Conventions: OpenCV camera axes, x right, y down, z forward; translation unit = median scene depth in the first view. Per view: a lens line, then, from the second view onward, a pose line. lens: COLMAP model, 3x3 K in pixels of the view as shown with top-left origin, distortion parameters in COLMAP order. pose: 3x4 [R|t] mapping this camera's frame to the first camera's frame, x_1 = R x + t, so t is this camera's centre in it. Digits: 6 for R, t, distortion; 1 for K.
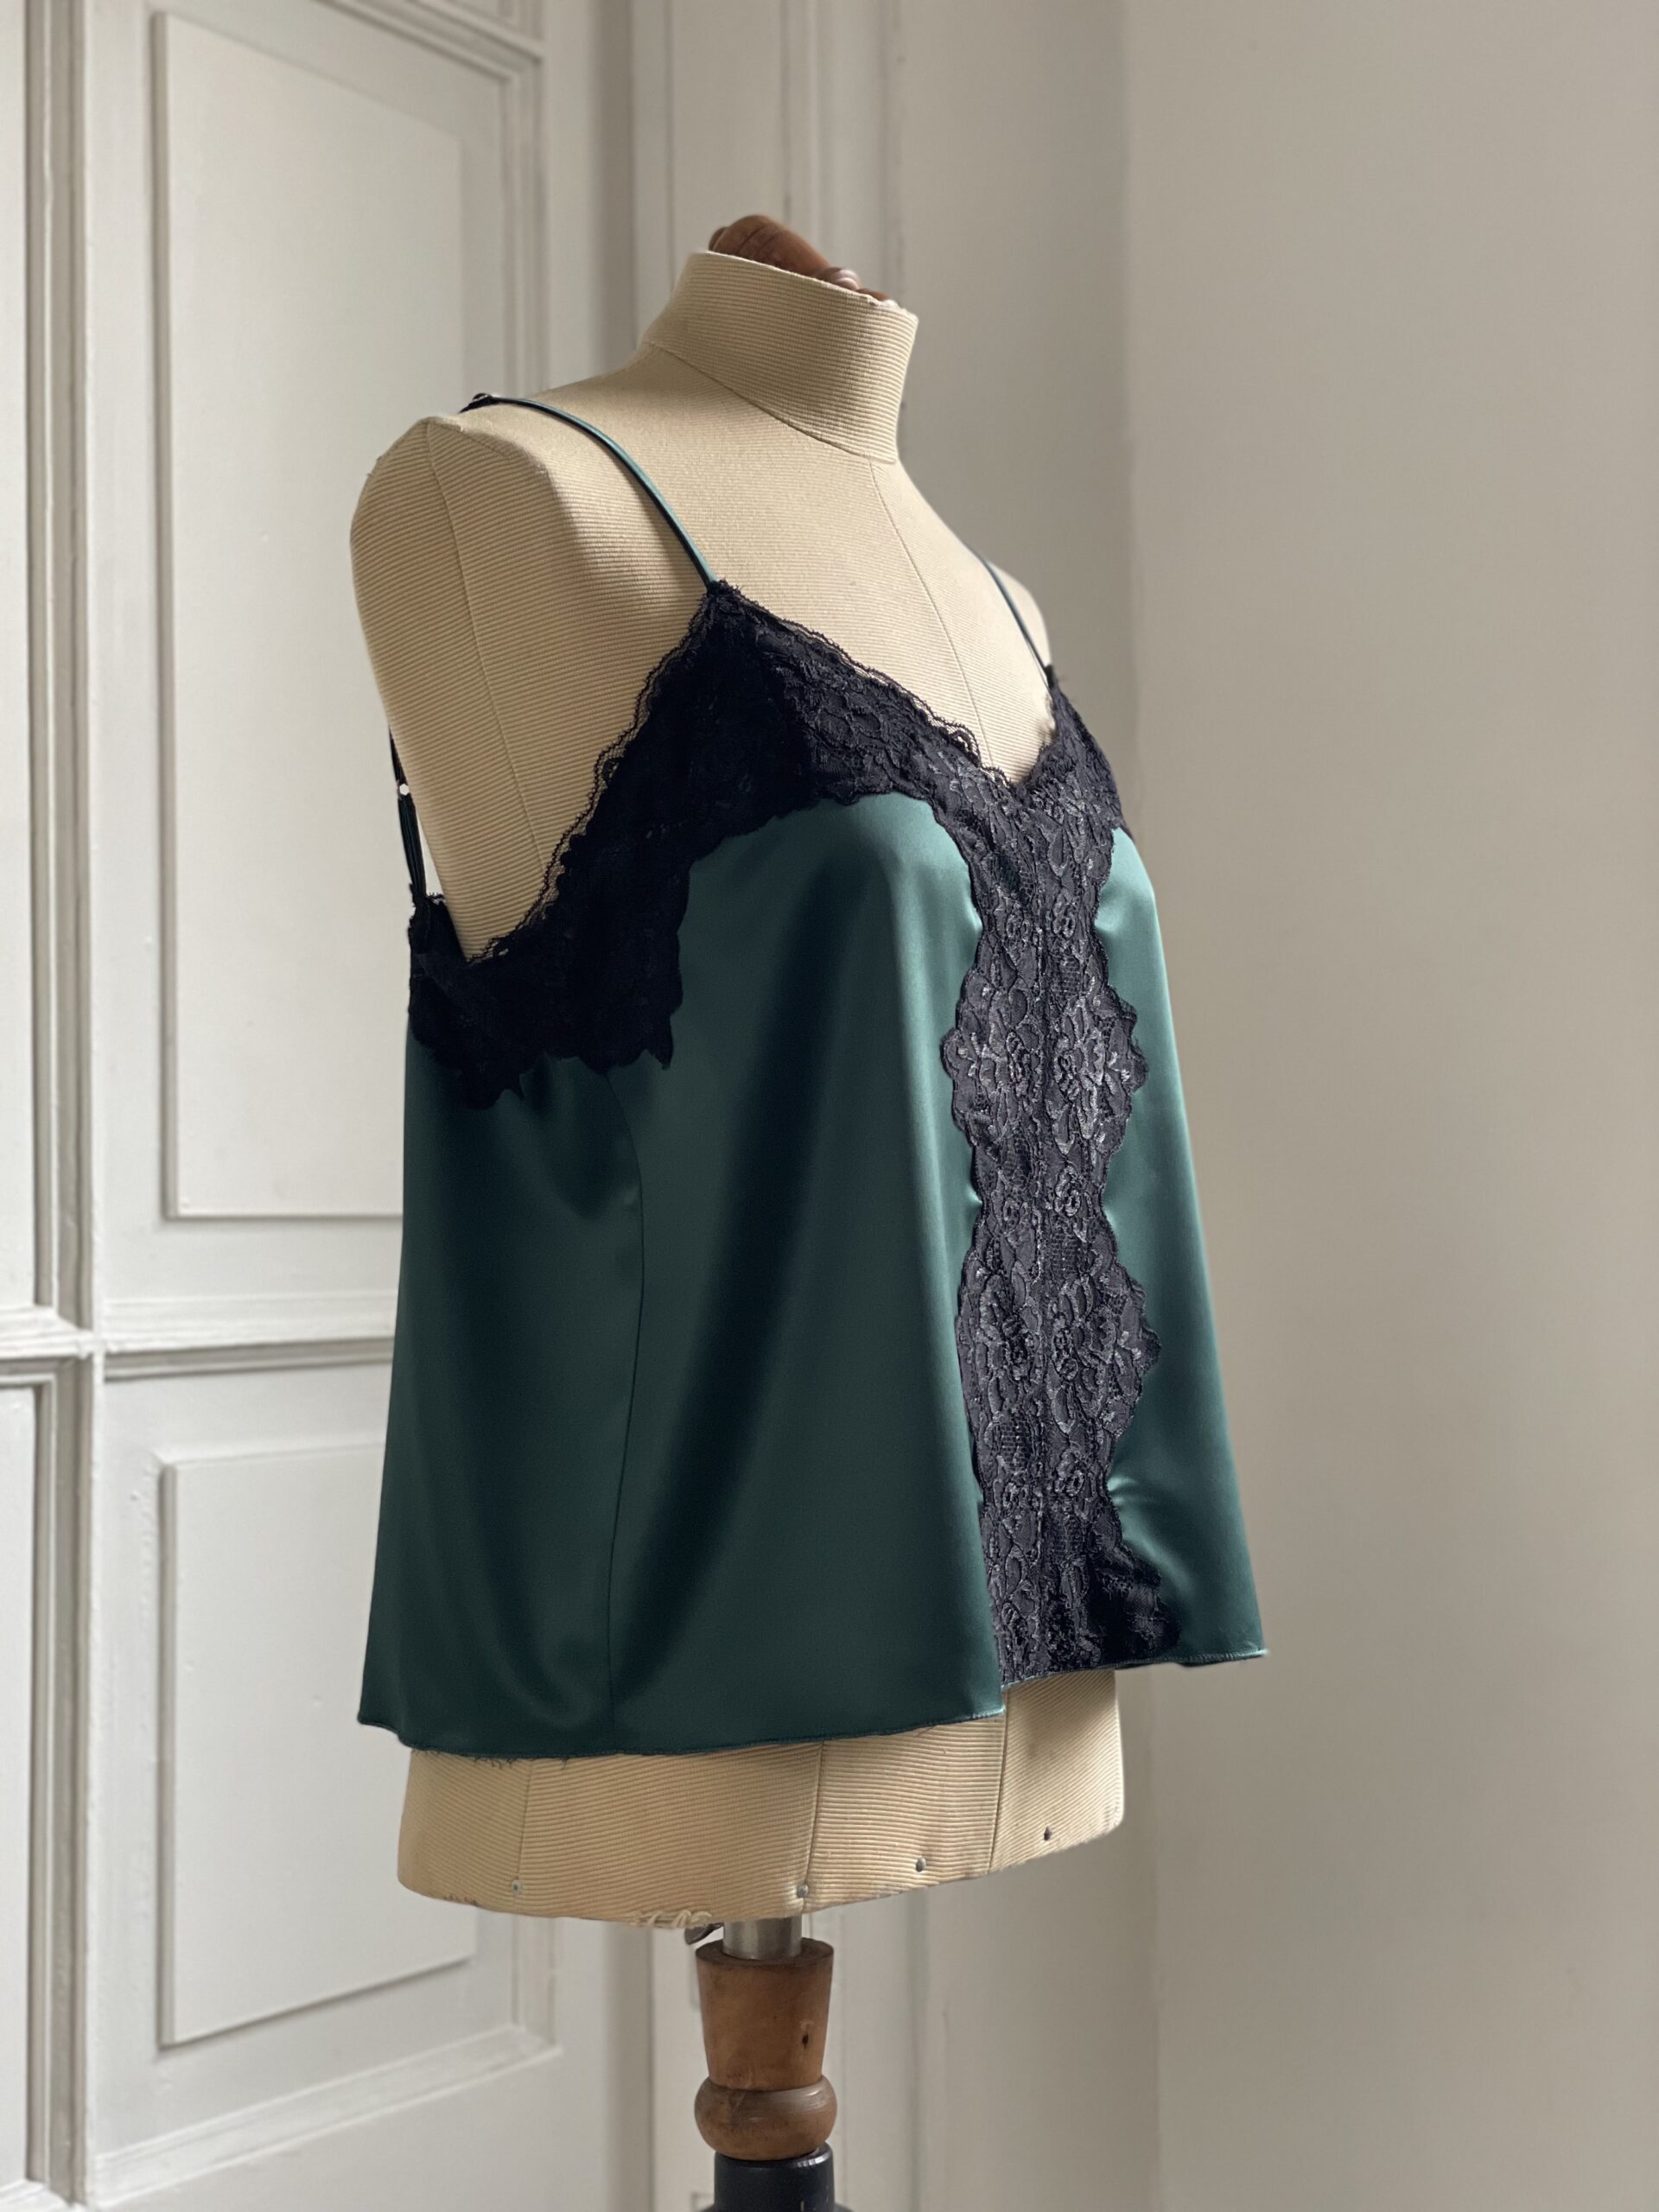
lens RADIAL K [[3314.0, 0, 845.4], [0, 3314.0, 1093.3], [0, 0, 1]] dist [0.071107, 0.000000]
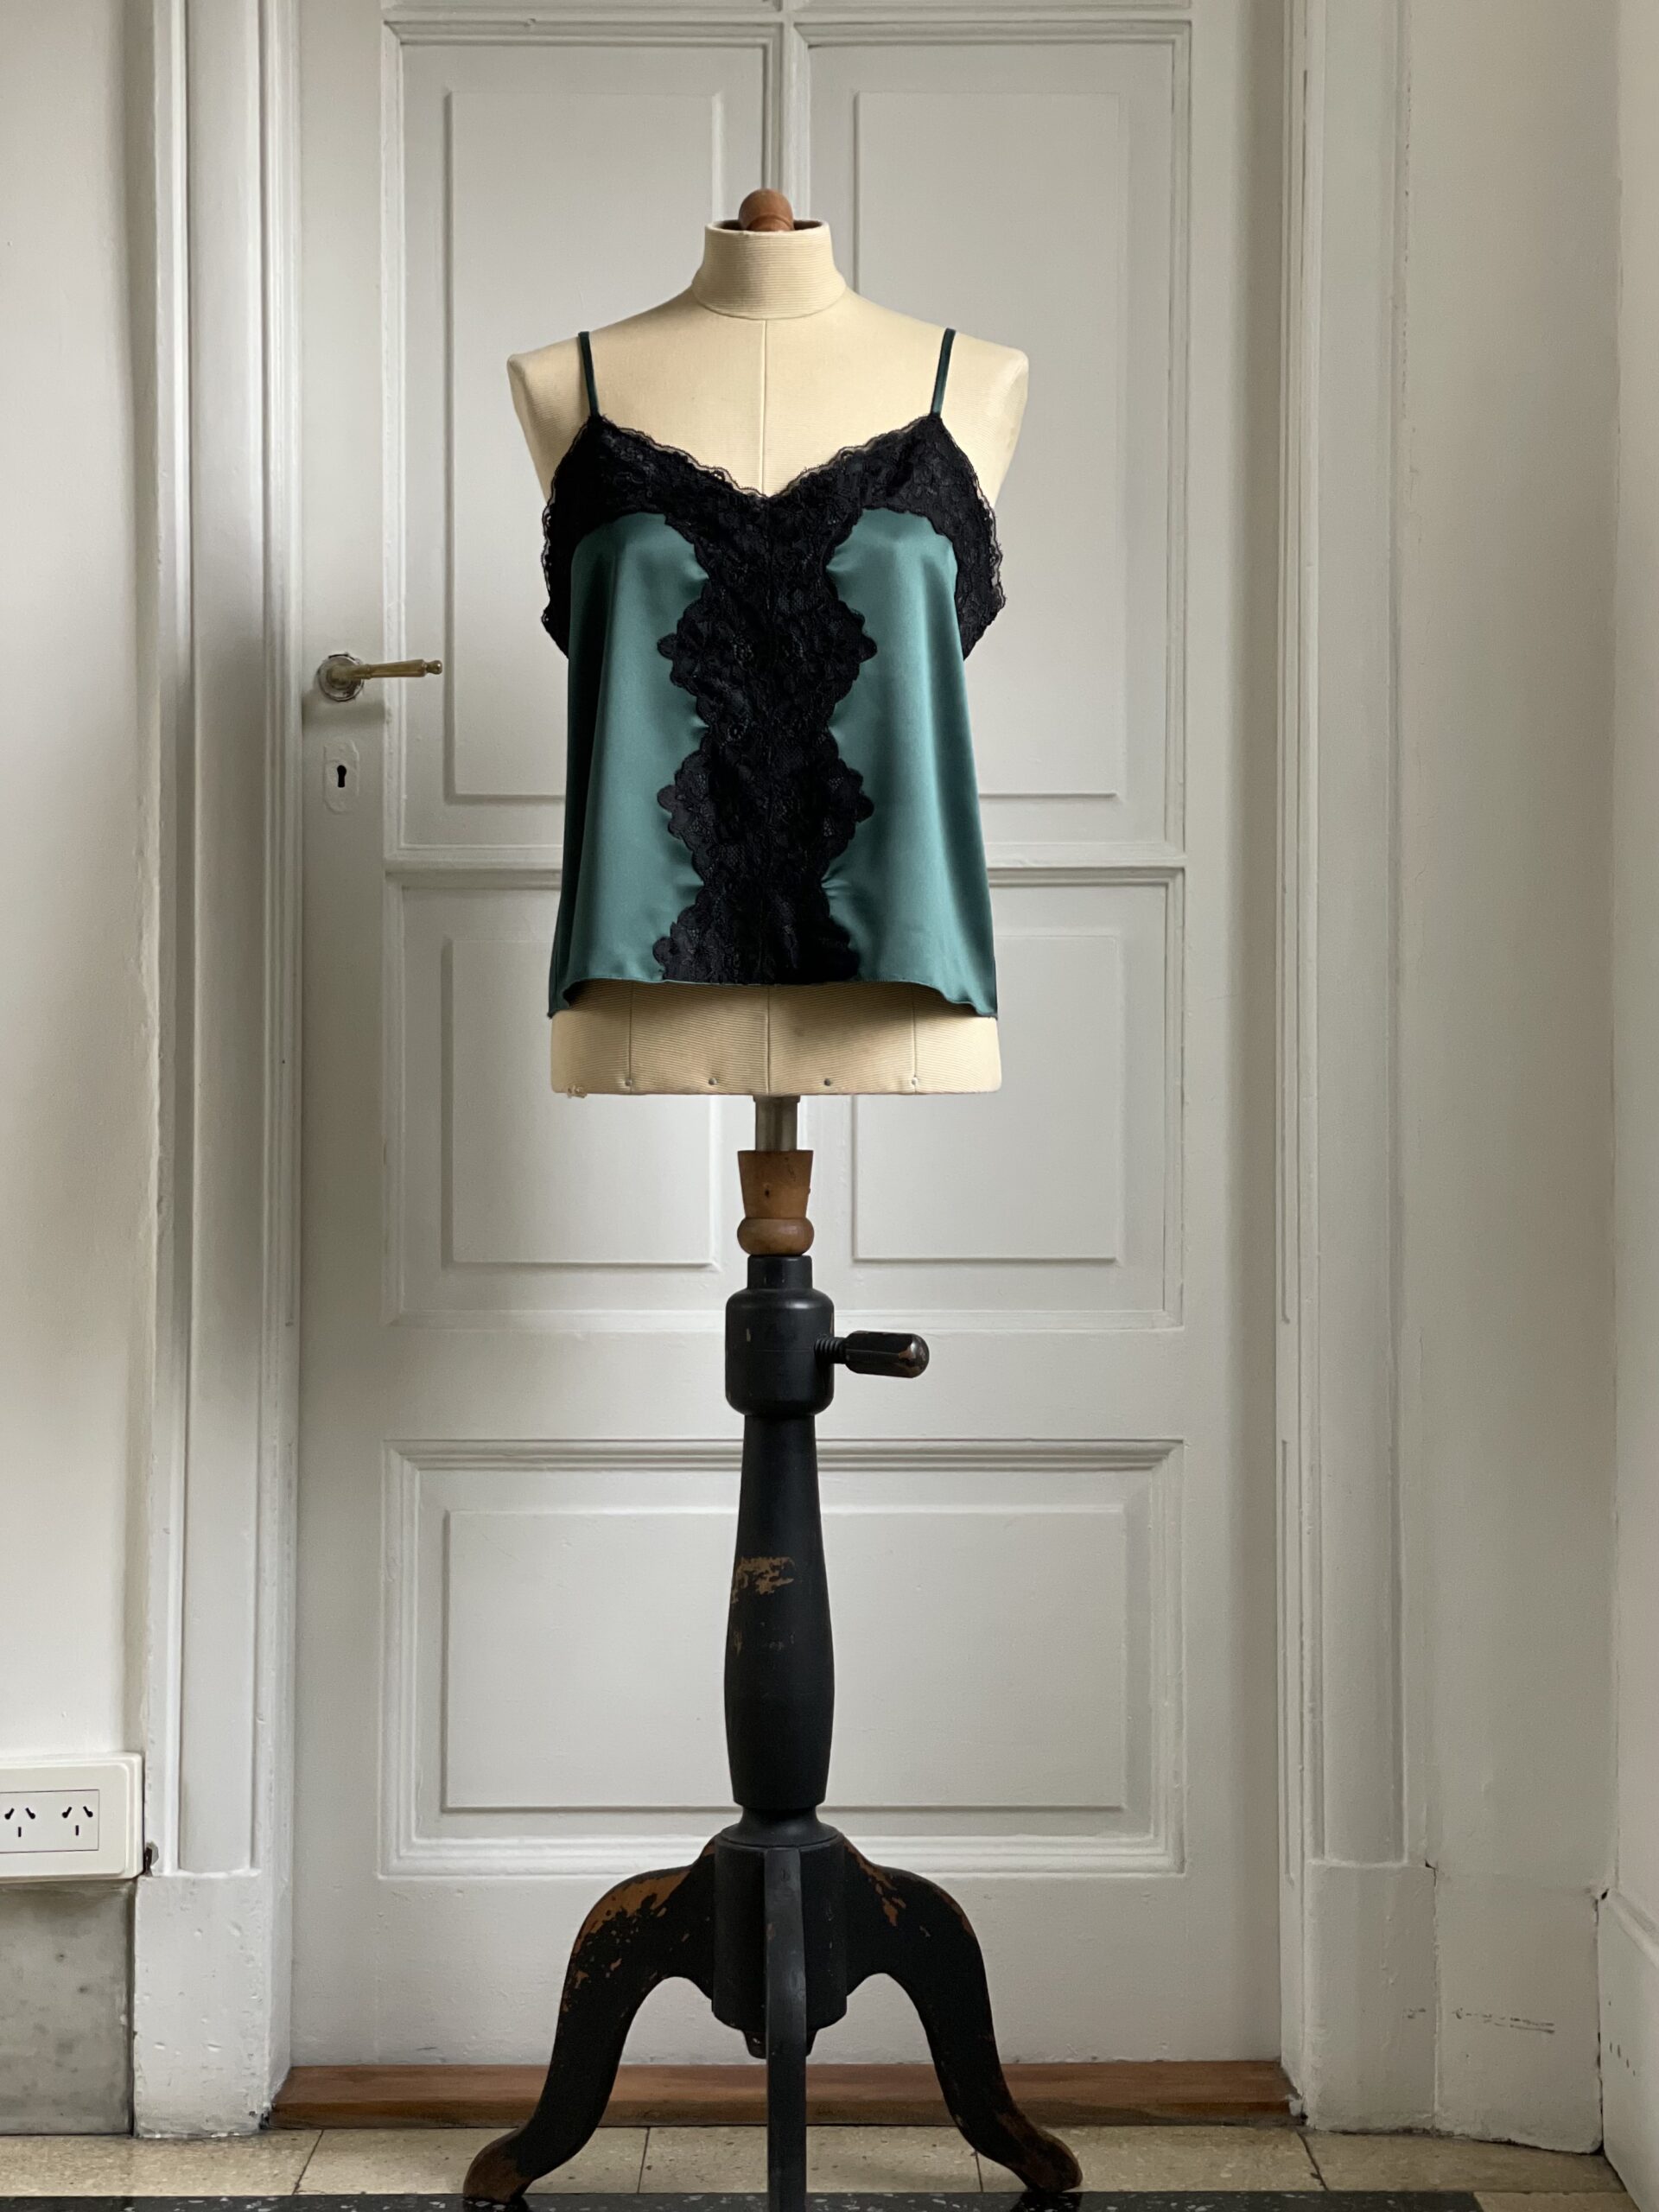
lens RADIAL K [[3314.0, 0, 839.4], [0, 3314.0, 1097.2], [0, 0, 1]] dist [0.071107, 0.000000]
pose [[0.569408, 0.013460, -0.821945, 0.814952], [0.027592, 0.998990, 0.035474, 0.089335], [0.821592, -0.042878, 0.568461, -0.004321]]
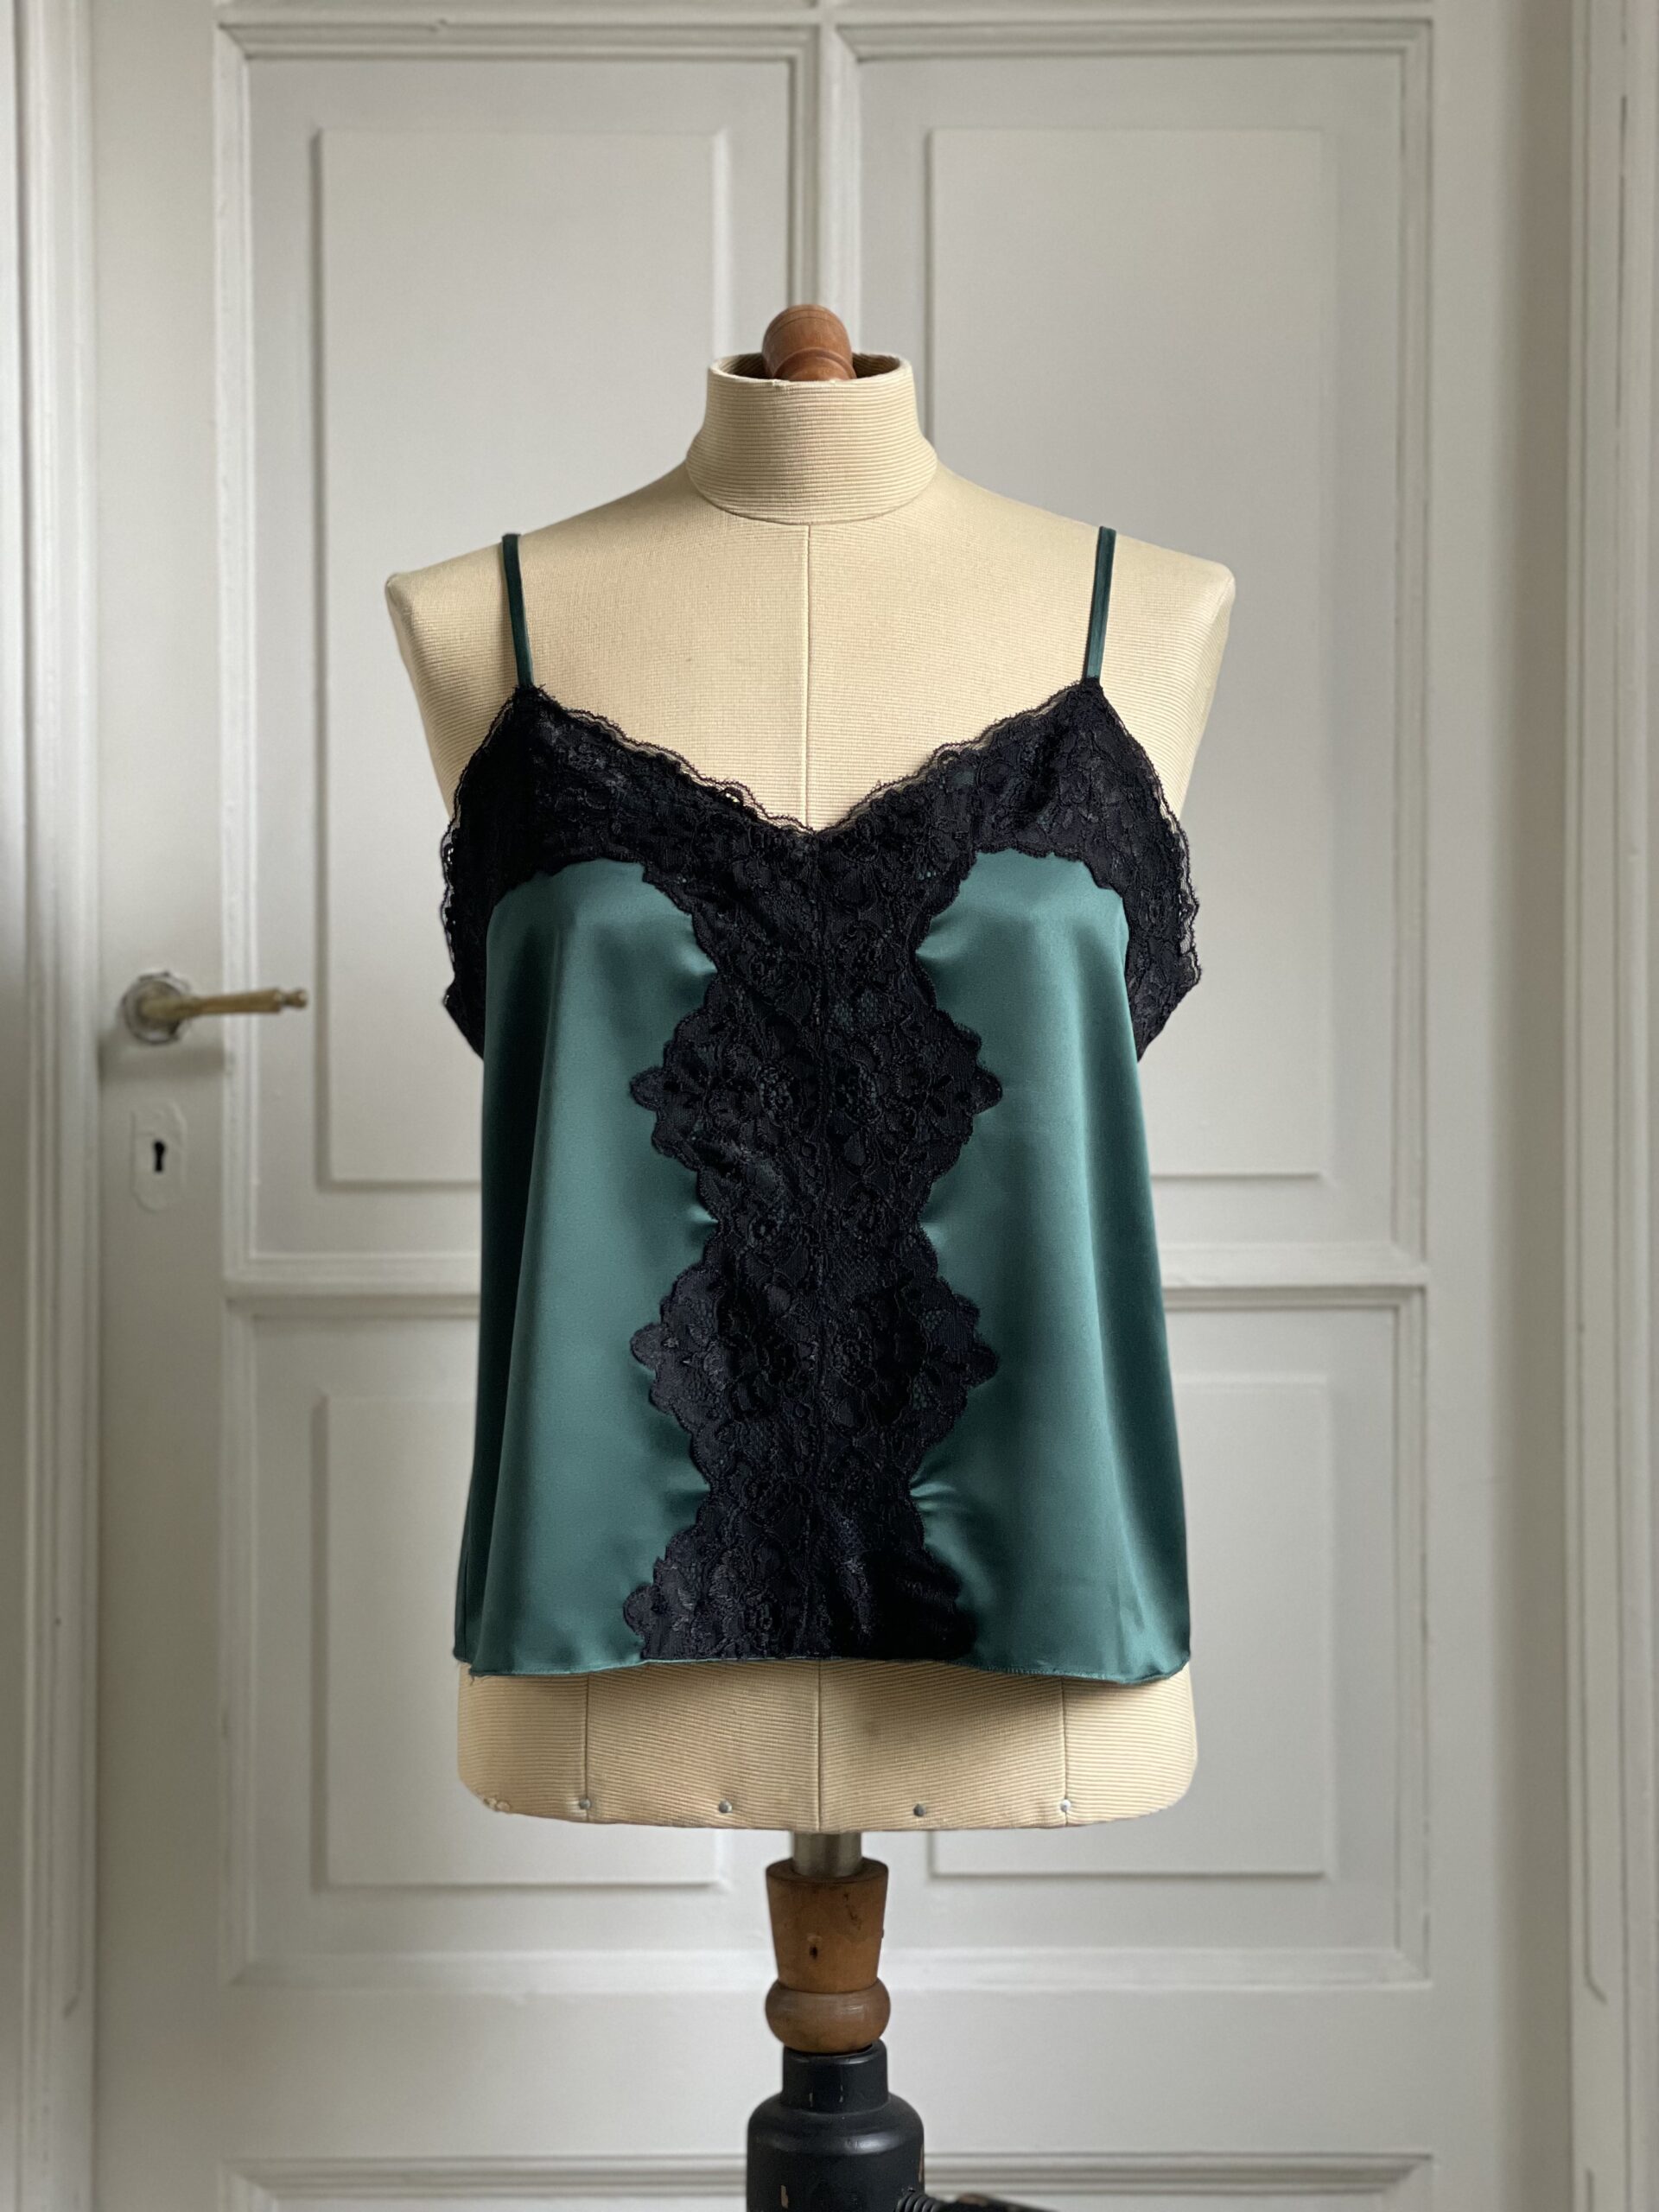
lens RADIAL K [[3314.0, 0, 834.3], [0, 3314.0, 1078.8], [0, 0, 1]] dist [0.071107, 0.000000]
pose [[0.571480, 0.012239, -0.820525, 0.486338], [0.031044, 0.998851, 0.036520, -0.026732], [0.820028, -0.046343, 0.570443, 0.204459]]
